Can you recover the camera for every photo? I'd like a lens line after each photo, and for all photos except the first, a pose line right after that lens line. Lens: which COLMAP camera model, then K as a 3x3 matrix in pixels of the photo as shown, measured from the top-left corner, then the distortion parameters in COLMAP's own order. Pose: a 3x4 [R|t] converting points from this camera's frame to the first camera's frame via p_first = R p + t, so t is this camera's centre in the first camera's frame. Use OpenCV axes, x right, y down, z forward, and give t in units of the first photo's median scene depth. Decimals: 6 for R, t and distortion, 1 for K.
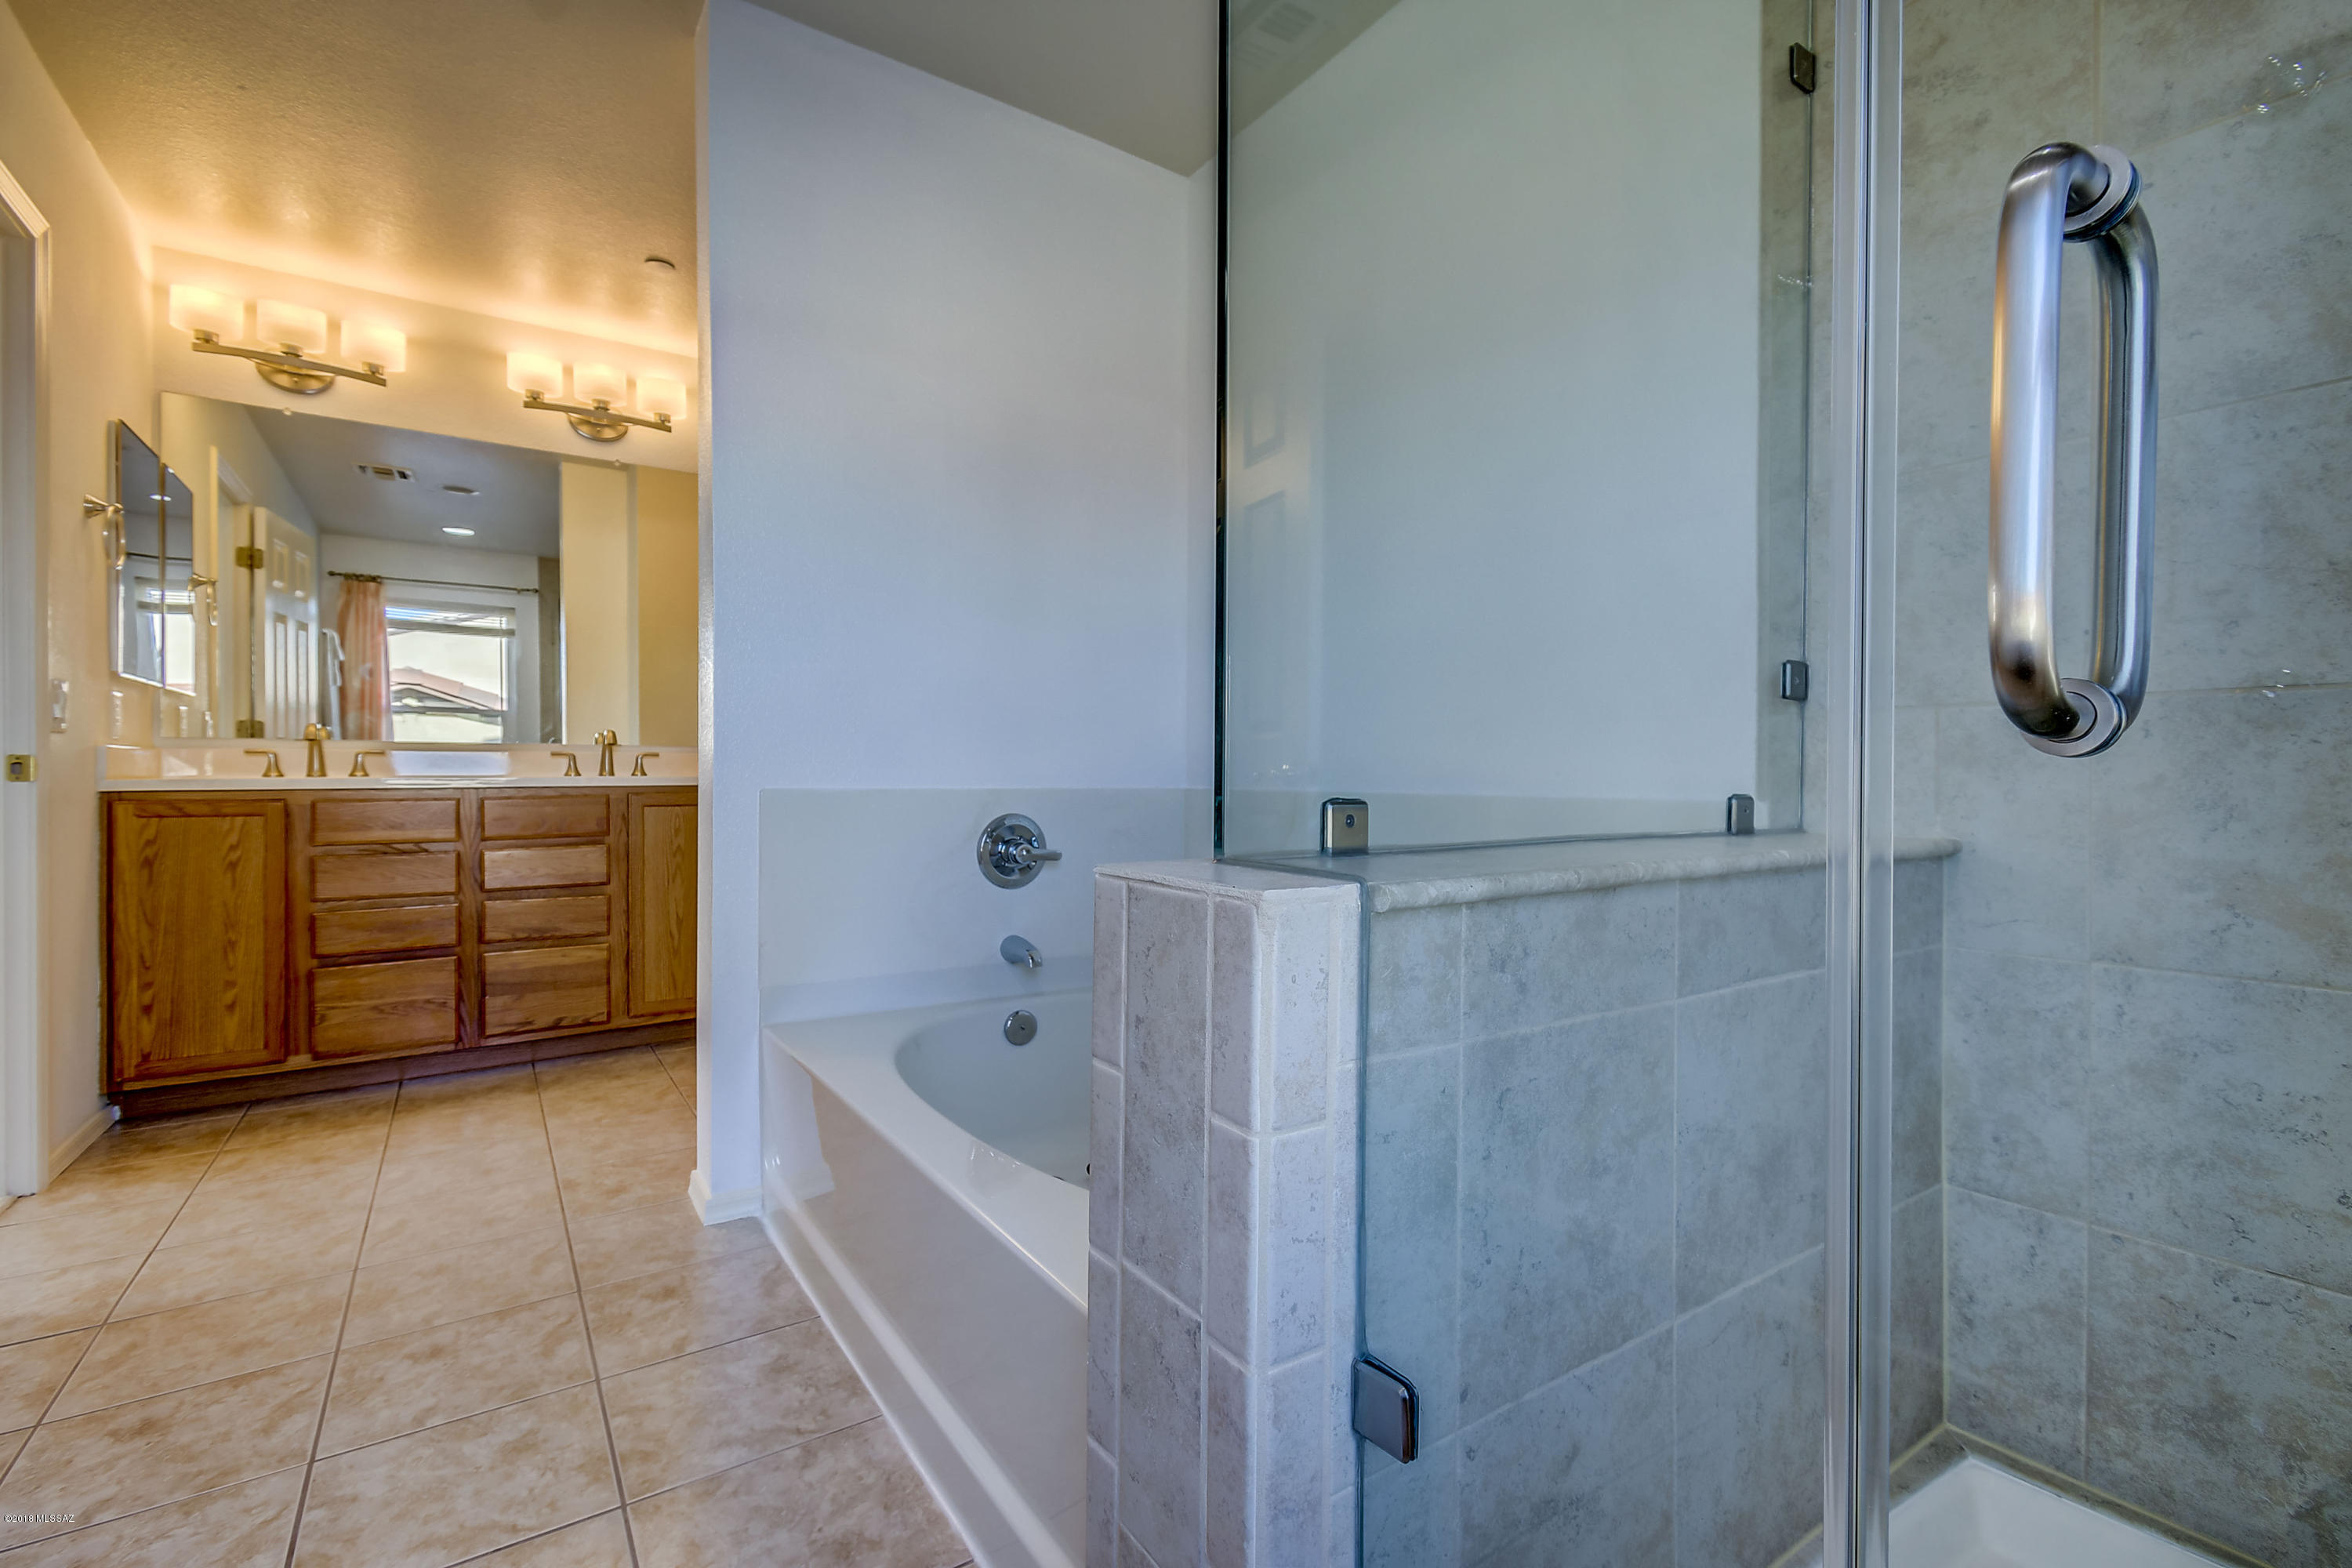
lens RADIAL K [[1036.9, 0, 1181.9], [0, 1036.9, 783.8], [0, 0, 1]] dist [0.017113, -0.007370]
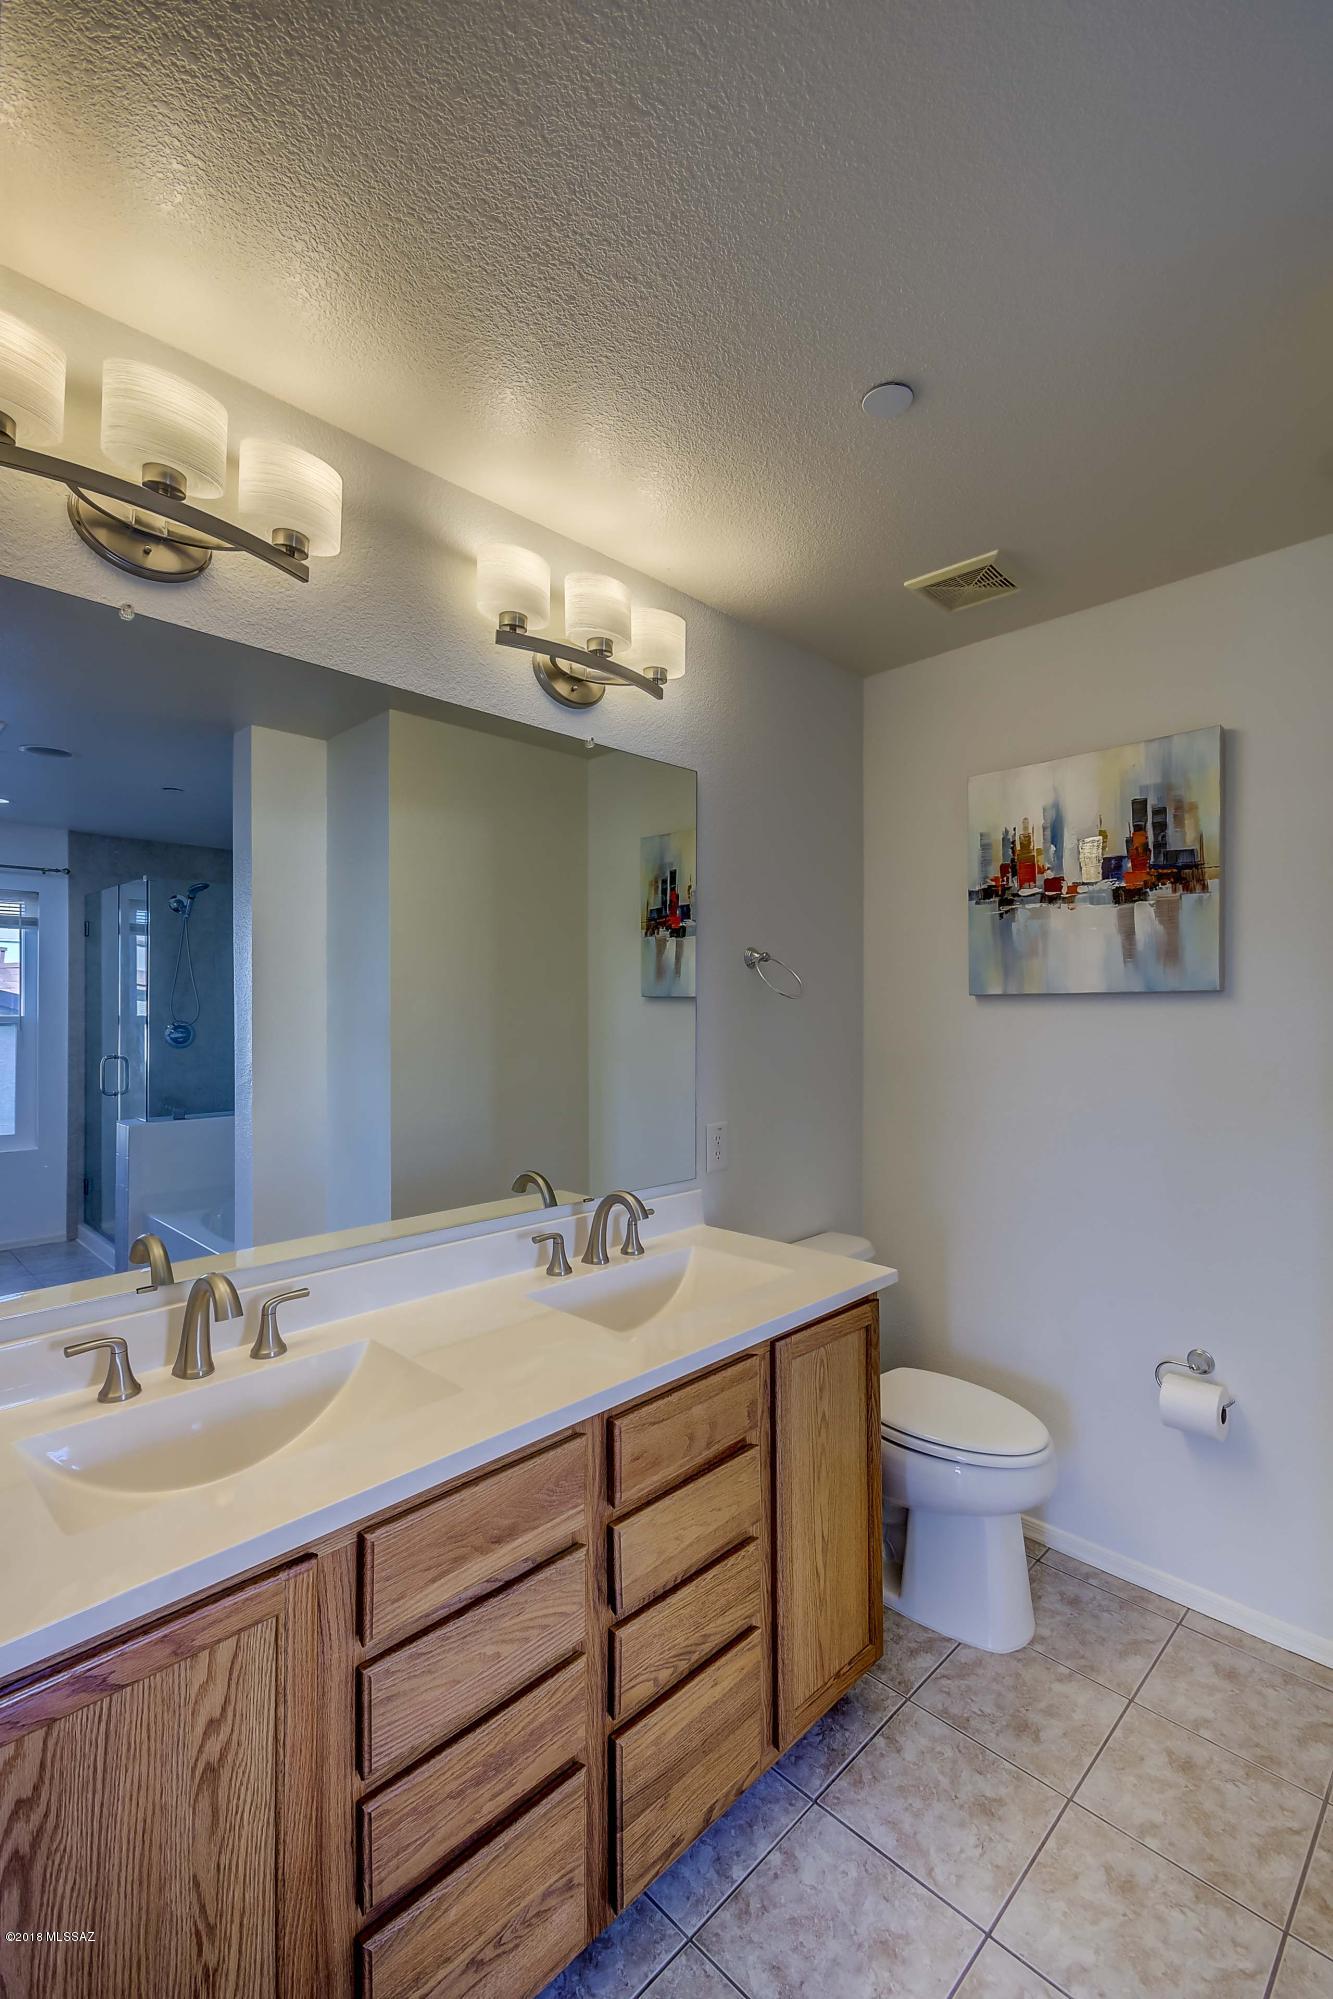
lens RADIAL K [[881.3, 0, 667.1], [0, 881.3, 1008.5], [0, 0, 1]] dist [0.017113, -0.007370]
pose [[0.981578, -0.003283, 0.191031, -0.674210], [0.004399, 0.999976, -0.005419, -0.166838], [-0.191009, 0.006159, 0.981569, 0.541682]]
